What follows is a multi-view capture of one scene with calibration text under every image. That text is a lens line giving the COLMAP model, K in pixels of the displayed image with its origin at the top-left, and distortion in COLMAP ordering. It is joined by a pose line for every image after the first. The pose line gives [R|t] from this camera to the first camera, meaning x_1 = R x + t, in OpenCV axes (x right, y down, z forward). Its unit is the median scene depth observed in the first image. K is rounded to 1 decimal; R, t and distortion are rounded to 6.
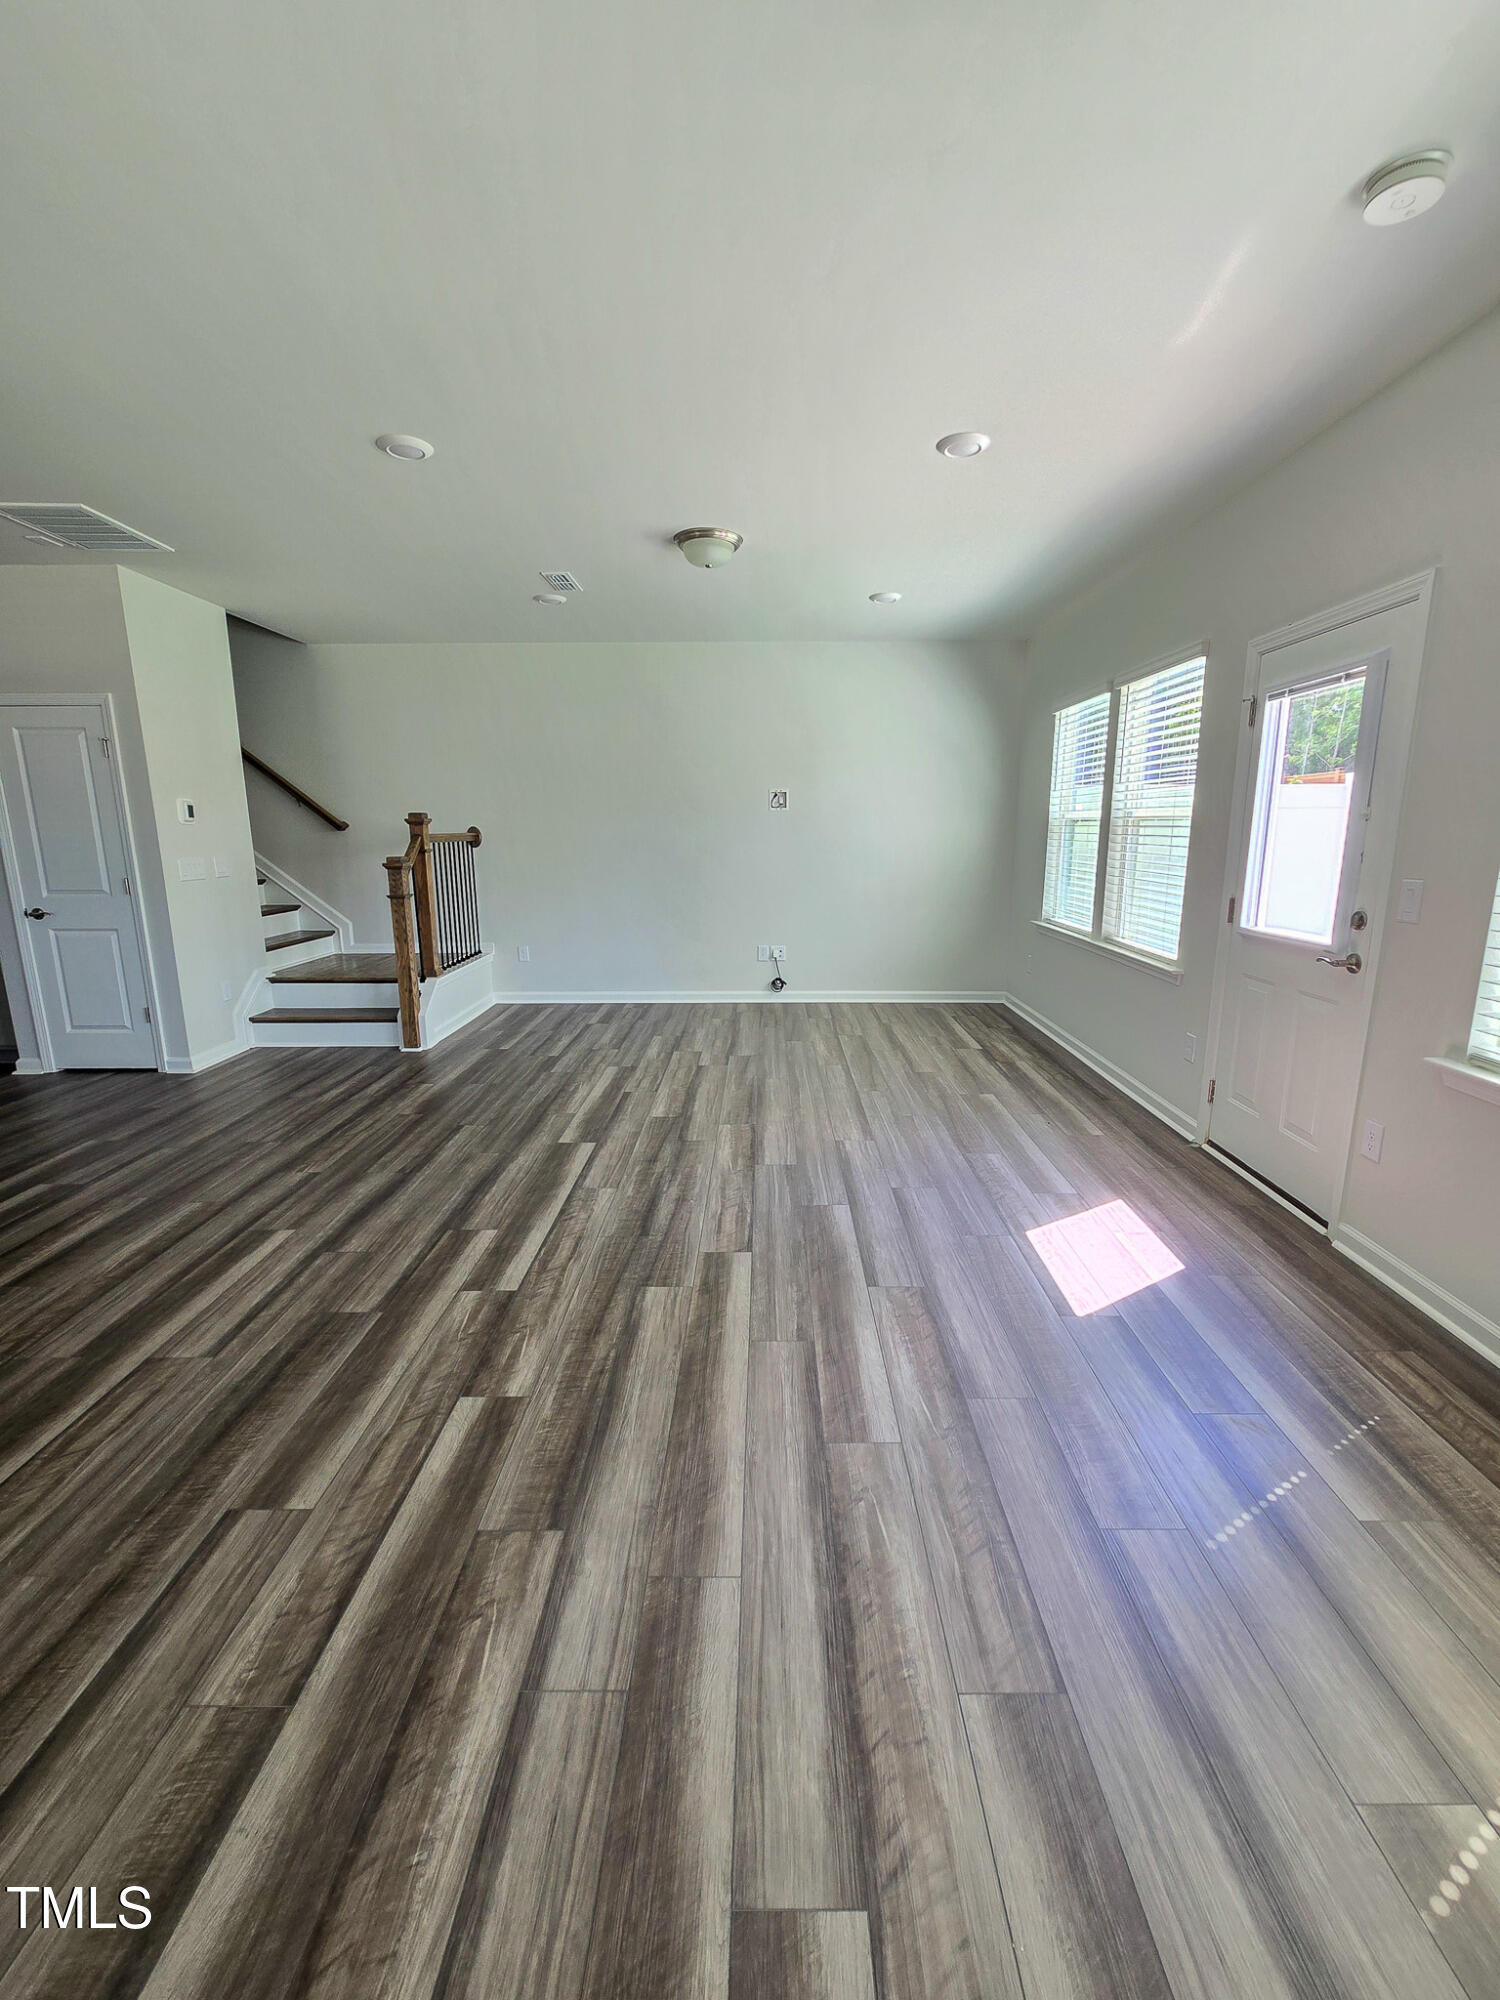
lens RADIAL K [[821.5, 0, 758.6], [0, 821.5, 991.5], [0, 0, 1]] dist [0.000452, -0.000177]
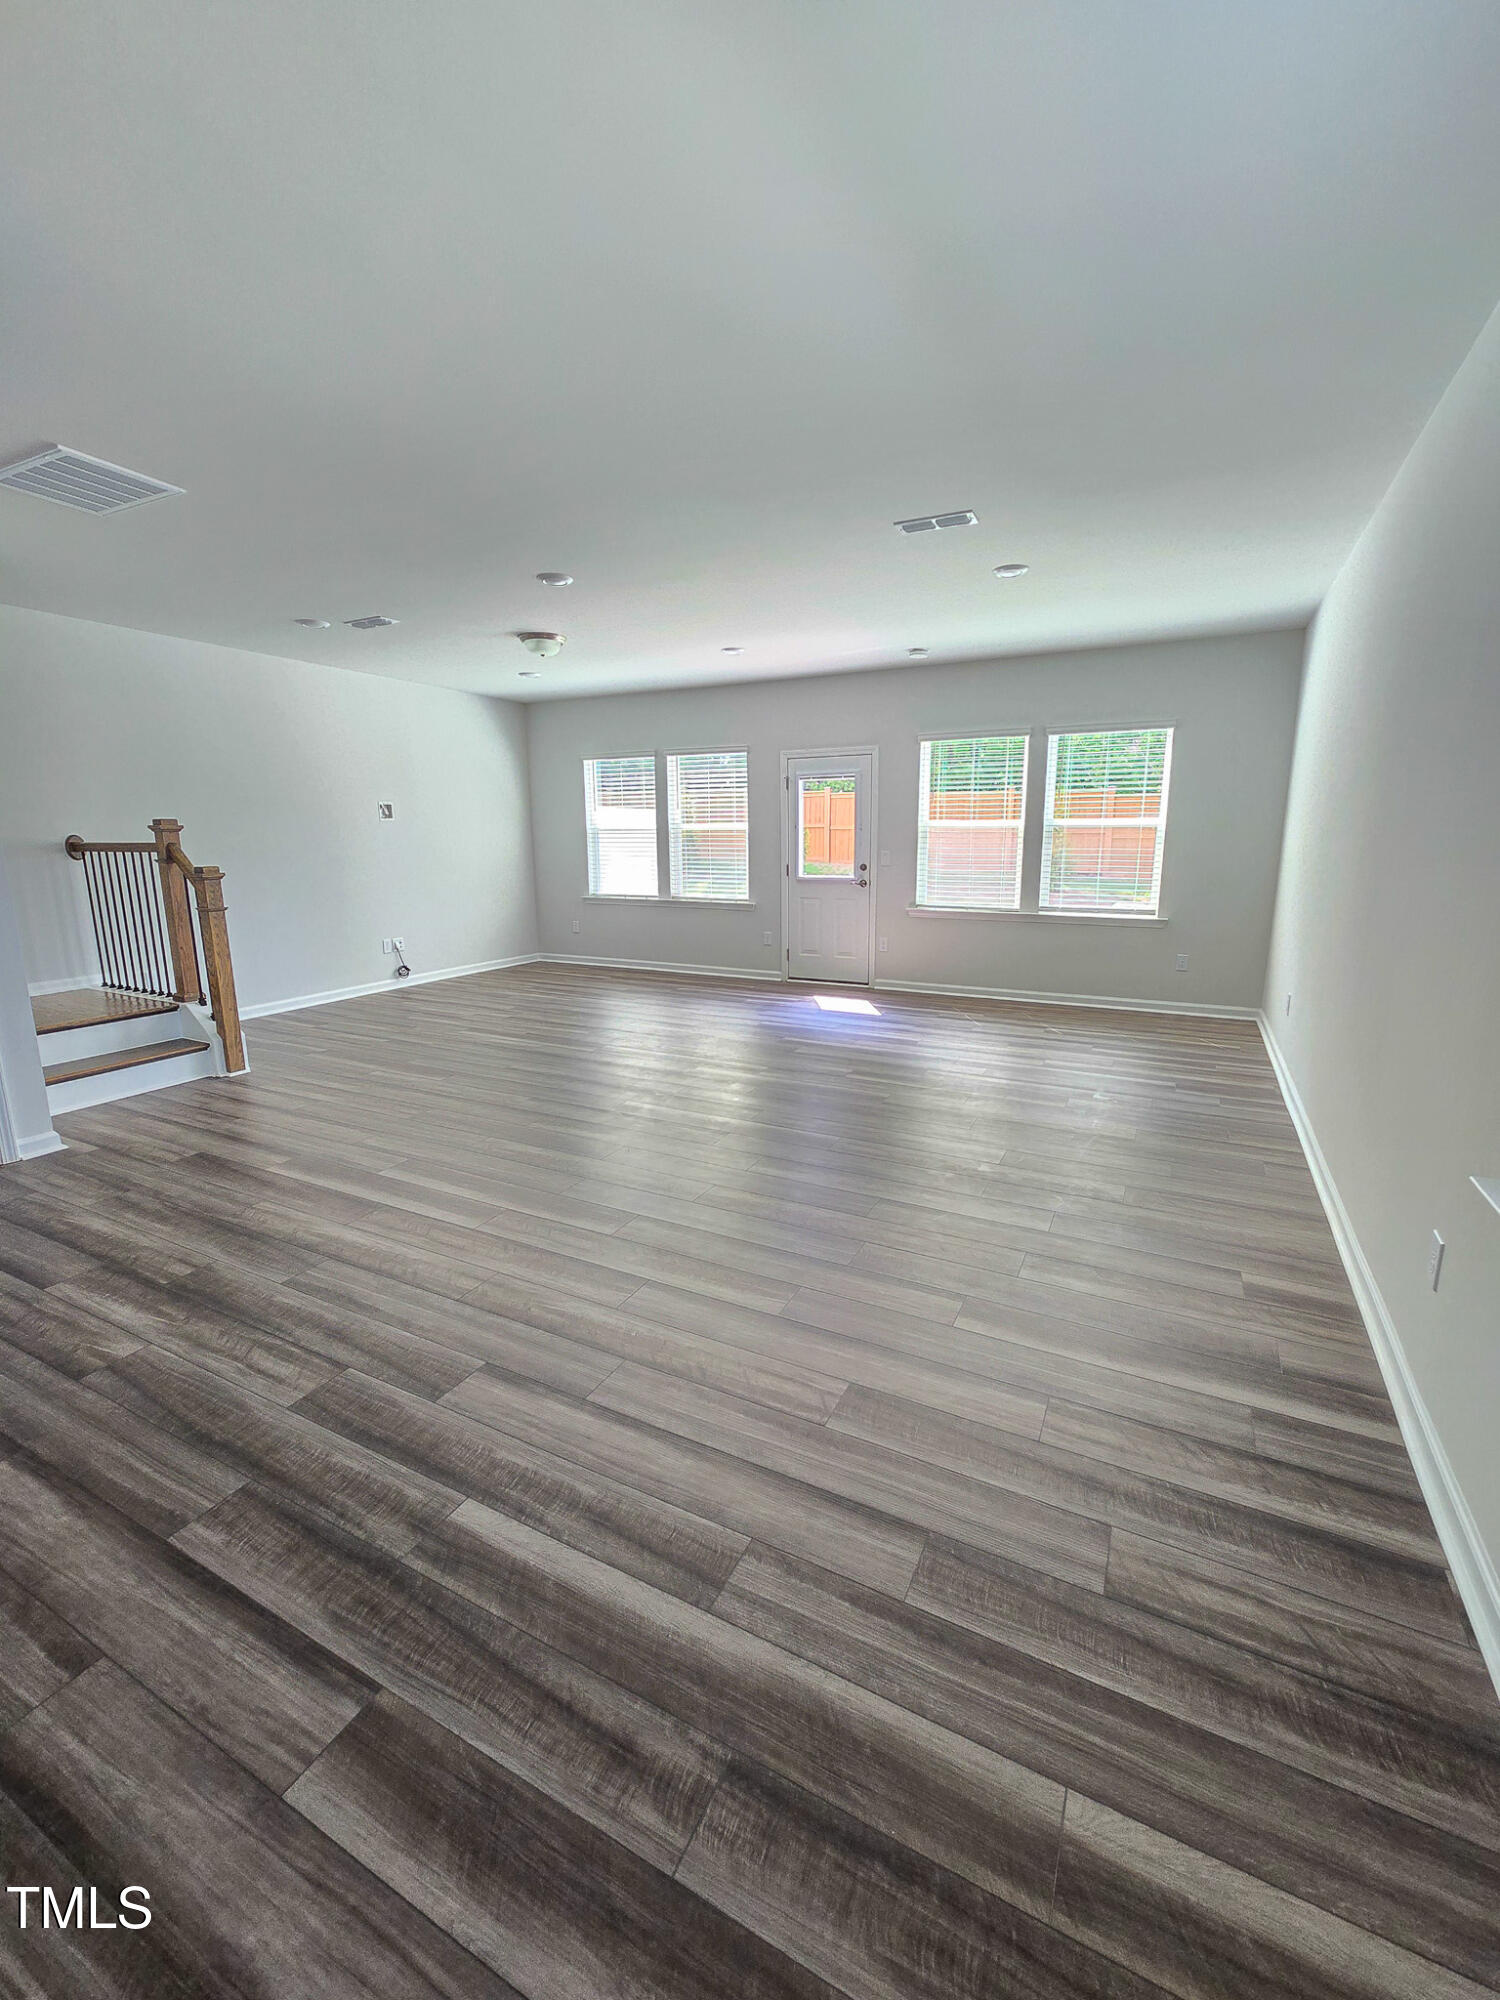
lens RADIAL K [[821.5, 0, 758.6], [0, 821.5, 991.5], [0, 0, 1]] dist [0.000452, -0.000177]
pose [[0.451782, -0.168996, 0.875976, -1.285621], [0.178107, 0.979213, 0.097055, -0.006600], [-0.874169, 0.112169, 0.472490, 0.042482]]
